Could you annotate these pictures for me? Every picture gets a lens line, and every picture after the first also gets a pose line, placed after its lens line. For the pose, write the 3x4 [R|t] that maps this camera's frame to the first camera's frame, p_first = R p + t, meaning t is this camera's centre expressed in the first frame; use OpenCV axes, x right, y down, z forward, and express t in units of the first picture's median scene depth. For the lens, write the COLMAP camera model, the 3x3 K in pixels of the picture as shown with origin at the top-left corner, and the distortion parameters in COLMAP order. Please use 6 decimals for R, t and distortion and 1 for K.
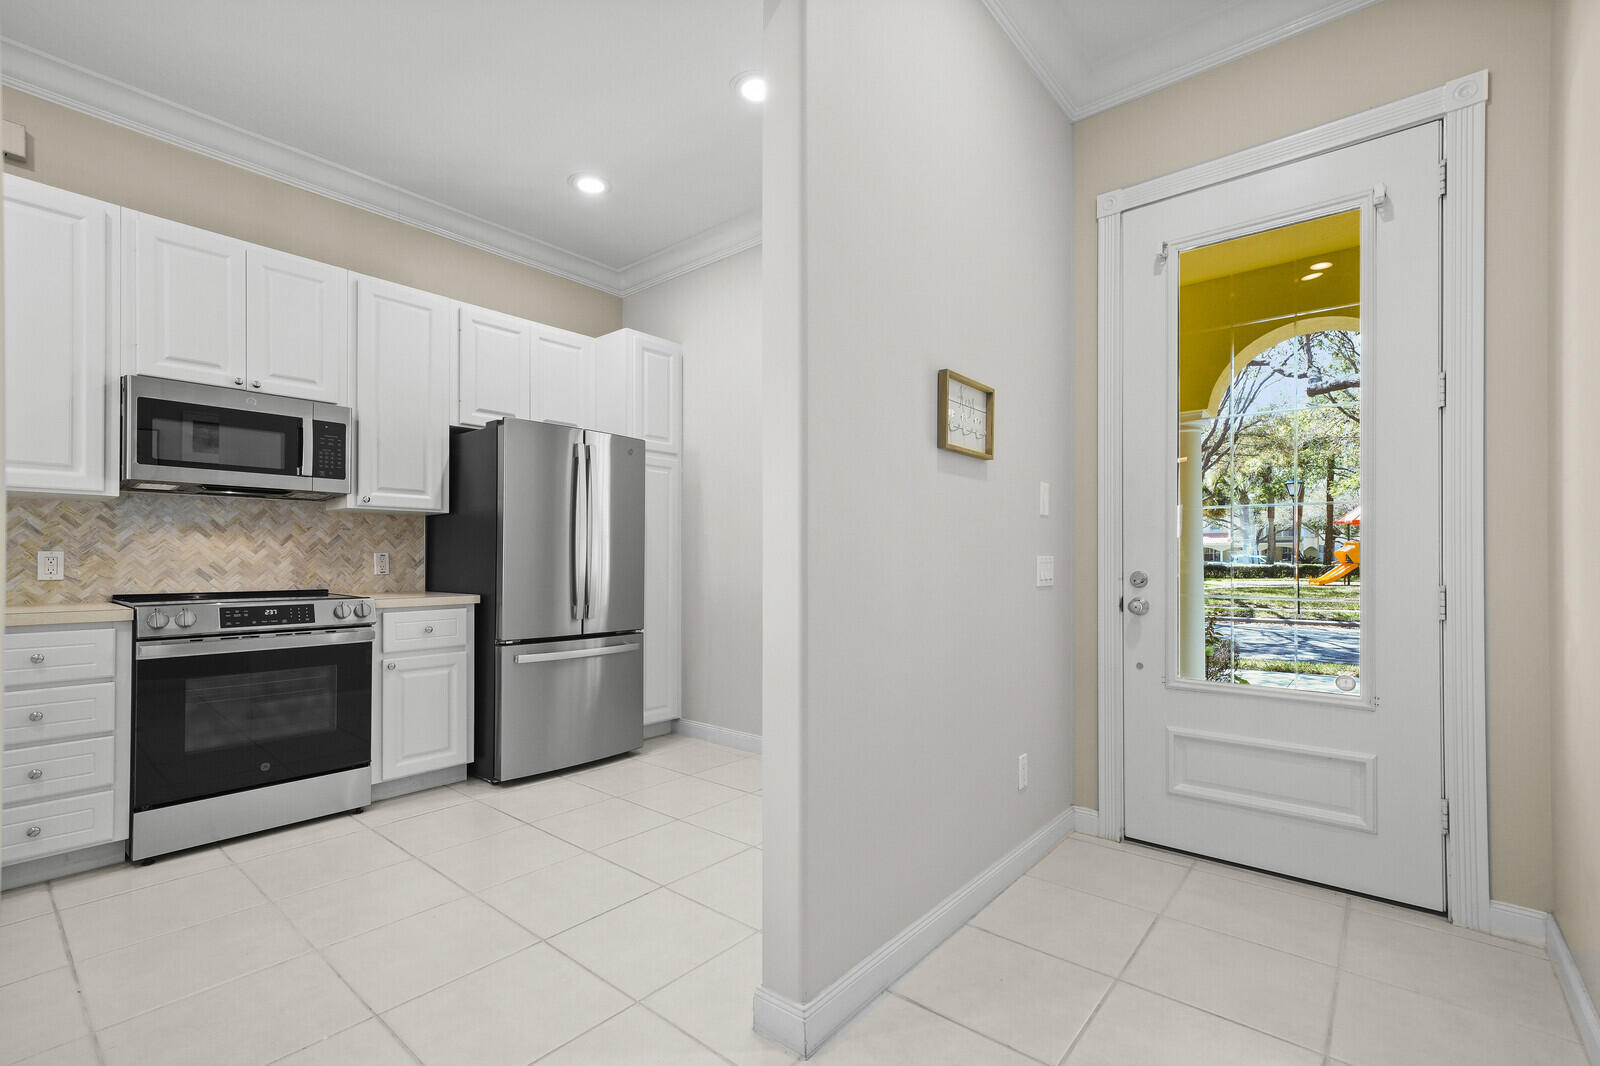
lens RADIAL K [[702.1, 0, 797.8], [0, 702.1, 552.6], [0, 0, 1]] dist [0.002230, 0.002613]
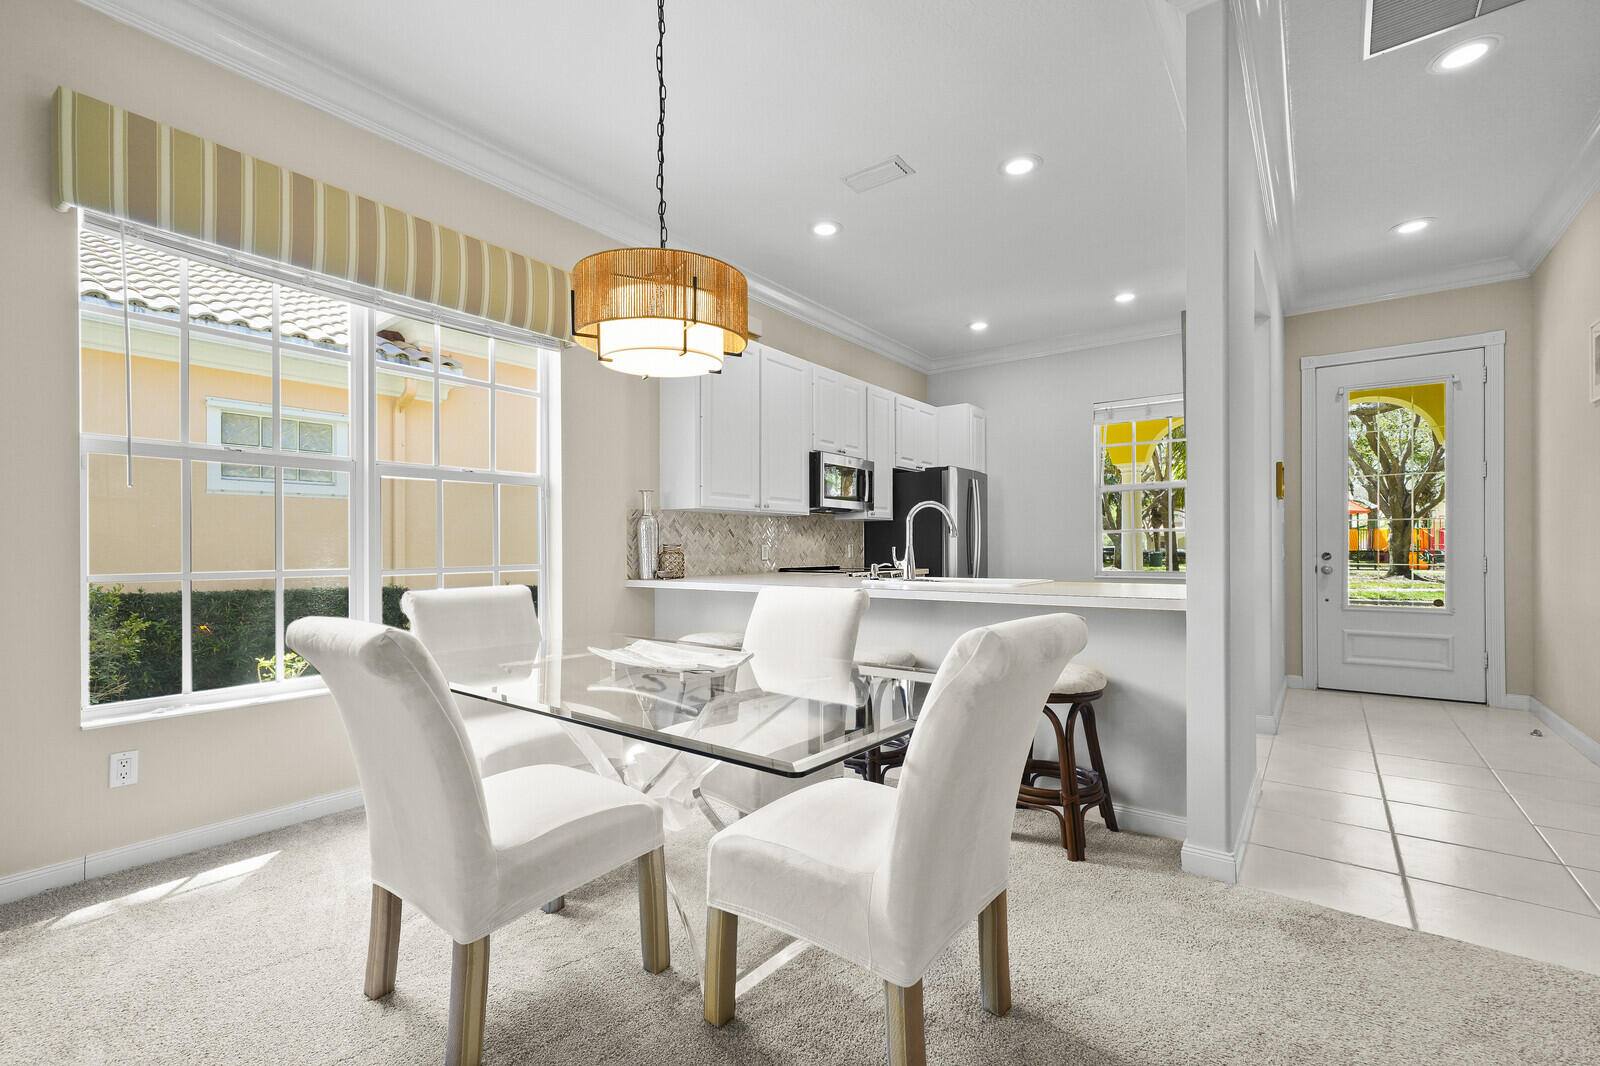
lens RADIAL K [[702.1, 0, 801.0], [0, 702.1, 544.9], [0, 0, 1]] dist [0.002230, 0.002613]
pose [[0.998117, -0.005196, 0.061123, -0.929584], [0.004859, 0.999972, 0.005662, -0.009336], [-0.061151, -0.005354, 0.998114, -0.737260]]
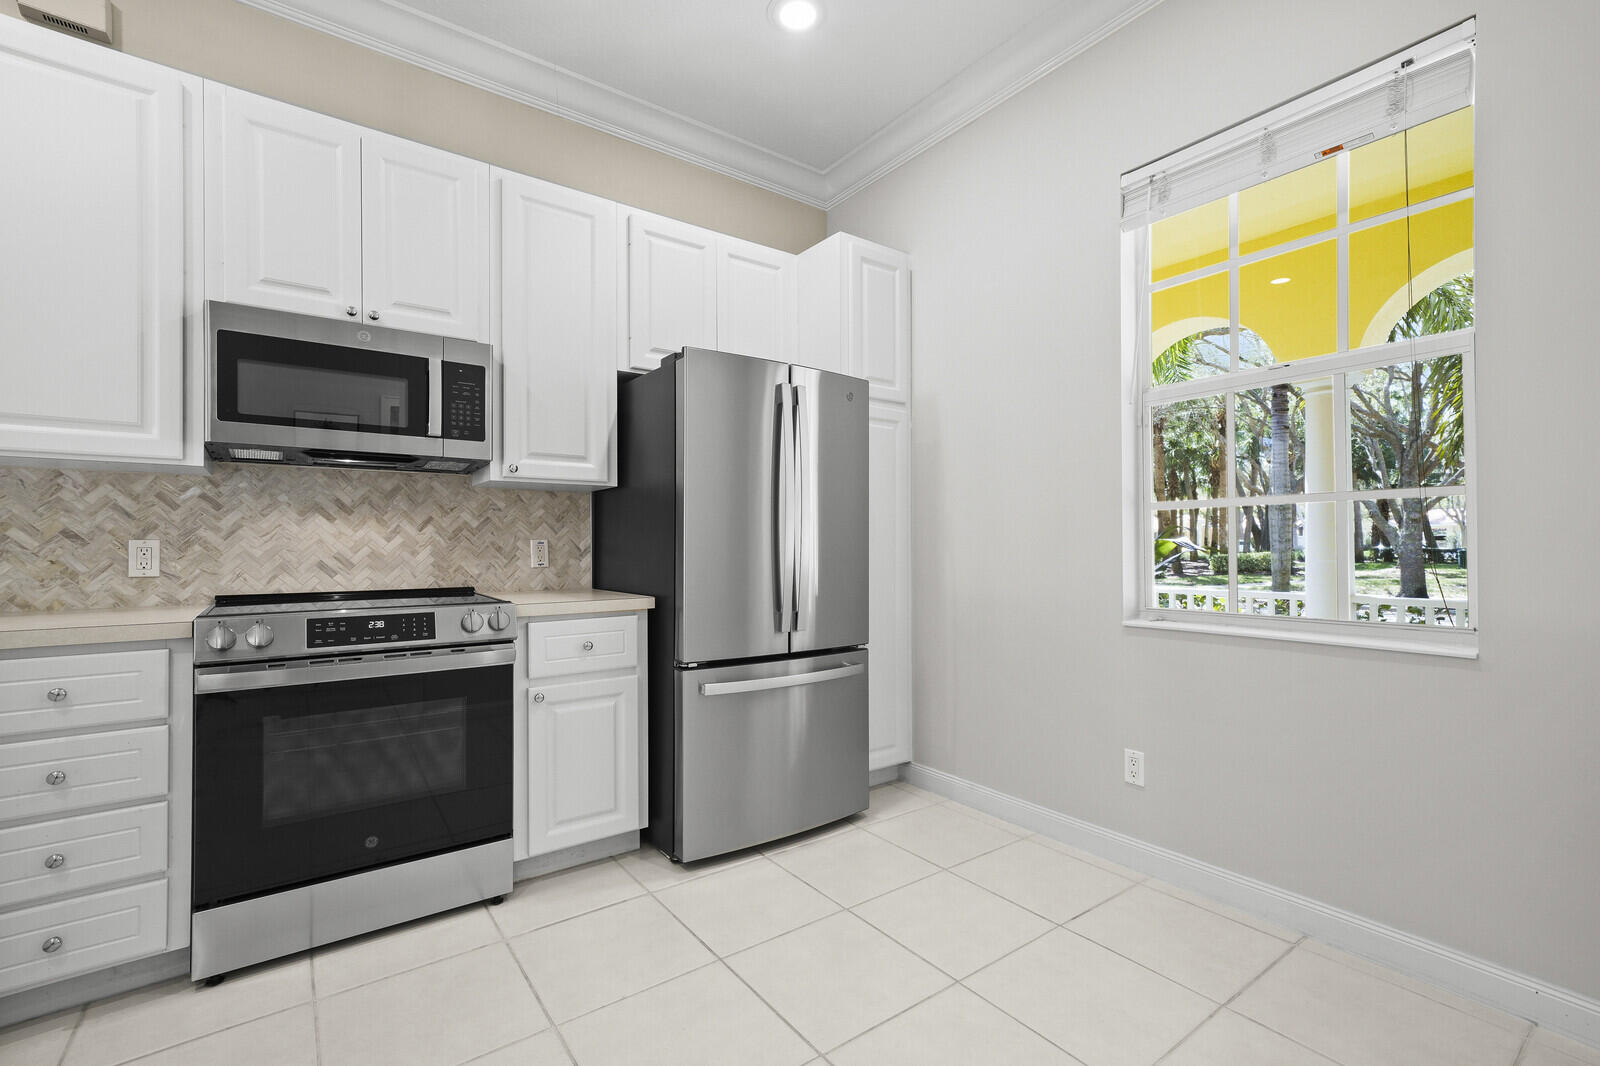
lens RADIAL K [[702.1, 0, 801.9], [0, 702.1, 540.3], [0, 0, 1]] dist [0.002230, 0.002613]
pose [[0.971068, -0.004777, -0.238756, -0.141938], [0.005797, 0.999977, 0.003571, -0.000214], [0.238733, -0.004852, 0.971073, 0.359634]]
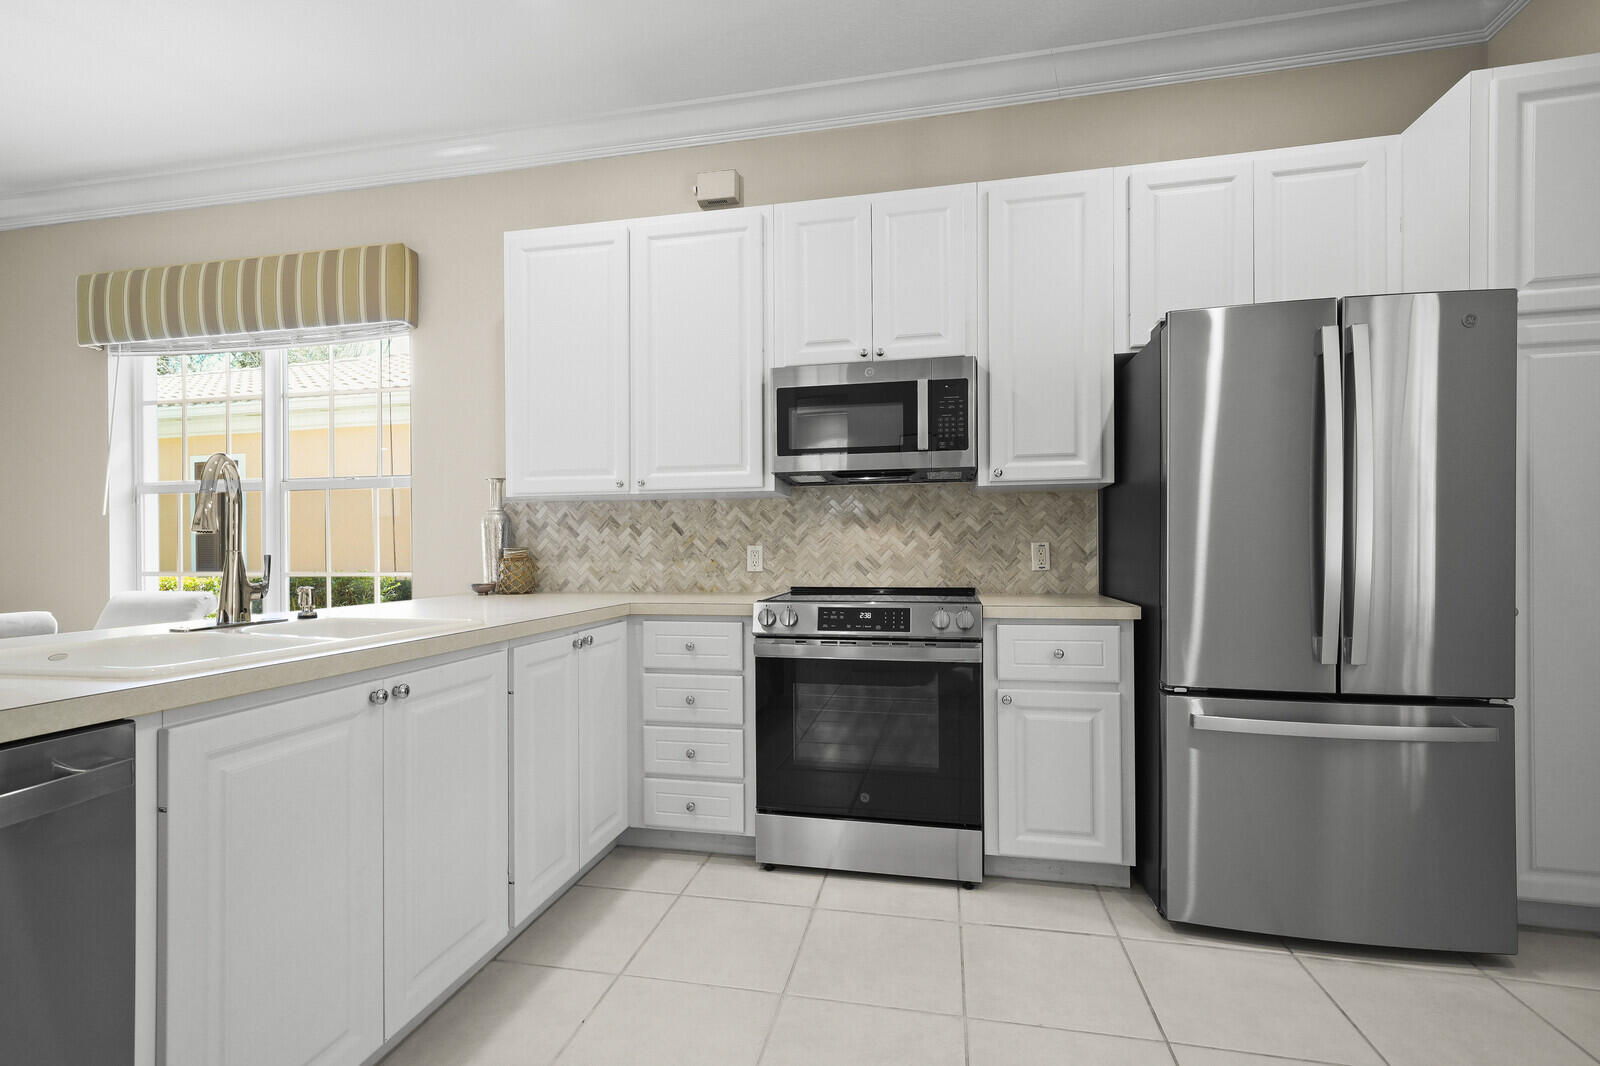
lens RADIAL K [[732.5, 0, 793.0], [0, 732.5, 549.5], [0, 0, 1]] dist [0.005785, 0.001335]
pose [[0.468799, -0.004999, -0.883291, -0.015136], [0.015802, 0.999871, 0.002728, 0.001813], [0.883164, -0.015236, 0.468817, 0.445564]]
